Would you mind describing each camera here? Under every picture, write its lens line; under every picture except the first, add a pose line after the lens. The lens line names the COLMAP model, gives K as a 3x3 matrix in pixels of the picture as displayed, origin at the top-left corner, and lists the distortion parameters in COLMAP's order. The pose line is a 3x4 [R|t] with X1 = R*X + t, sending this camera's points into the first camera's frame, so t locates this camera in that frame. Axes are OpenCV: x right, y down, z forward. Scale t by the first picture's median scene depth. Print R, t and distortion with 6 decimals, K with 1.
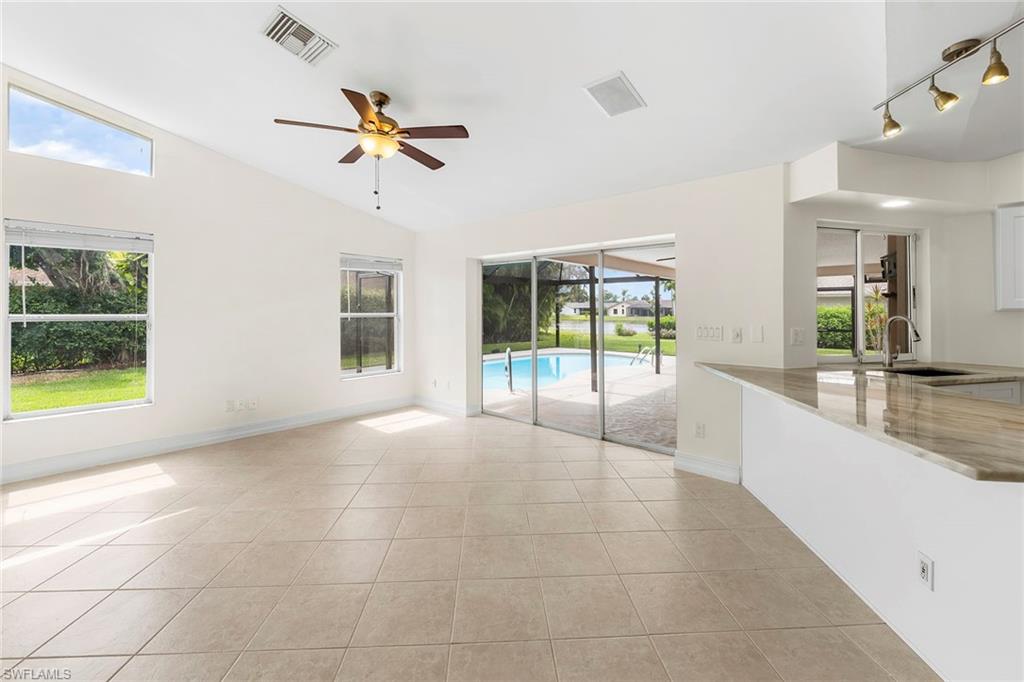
lens RADIAL K [[428.9, 0, 513.9], [0, 428.9, 305.9], [0, 0, 1]] dist [-0.004499, -0.000831]
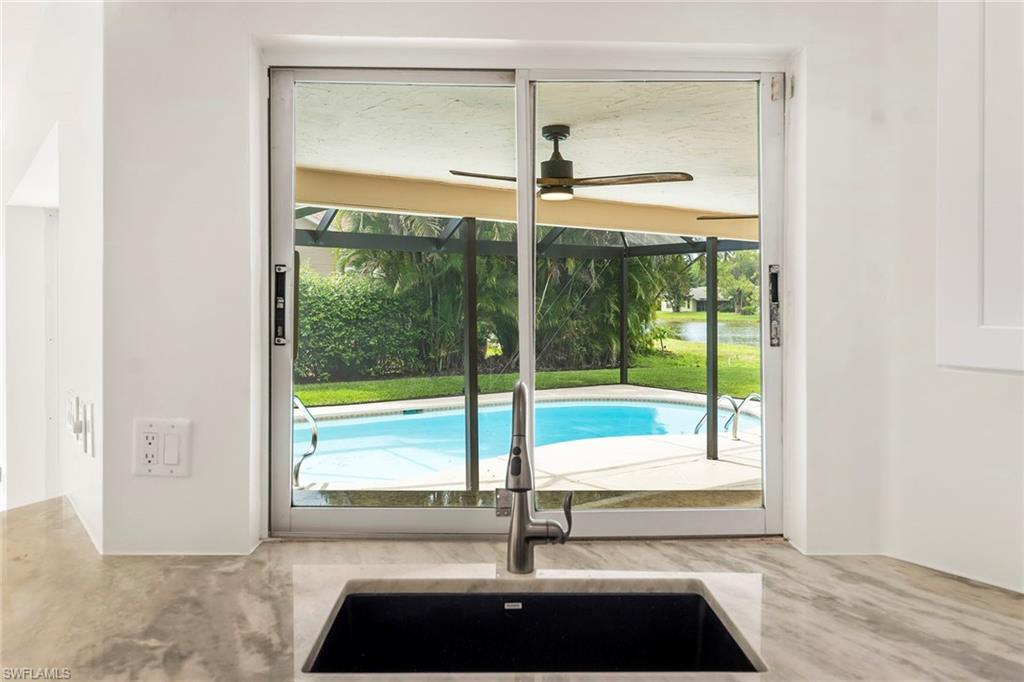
lens RADIAL K [[789.5, 0, 512.5], [0, 789.5, 310.9], [0, 0, 1]] dist [-0.002703, 0.000477]
pose [[0.975851, 0.000068, -0.218436, 0.549078], [0.004402, 0.999791, 0.019977, -0.016945], [0.218392, -0.020456, 0.975647, 0.291905]]
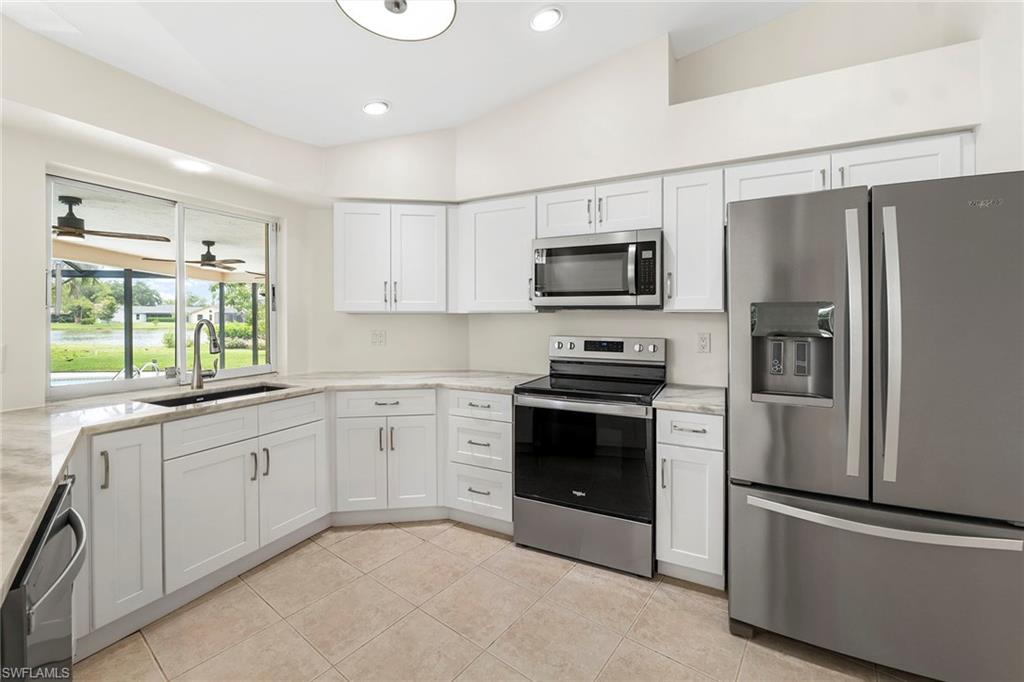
lens RADIAL K [[428.9, 0, 507.1], [0, 428.9, 309.2], [0, 0, 1]] dist [-0.004499, -0.000831]
pose [[0.656229, 0.010354, 0.754491, 0.373614], [-0.006189, 0.999946, -0.008339, 0.004437], [-0.754537, 0.000803, 0.656257, 0.059786]]
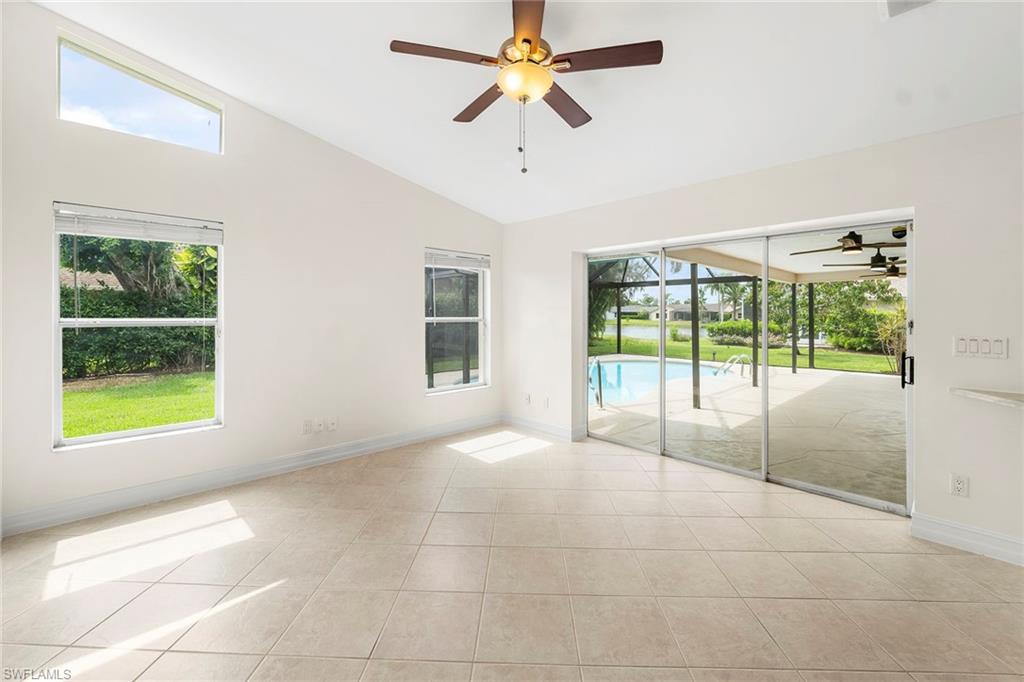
lens RADIAL K [[428.9, 0, 517.3], [0, 428.9, 311.1], [0, 0, 1]] dist [-0.004499, -0.000831]
pose [[0.996425, 0.000189, -0.084480, -0.142923], [0.000020, 0.999997, 0.002469, 0.001981], [0.084480, -0.002462, 0.996422, 0.153701]]
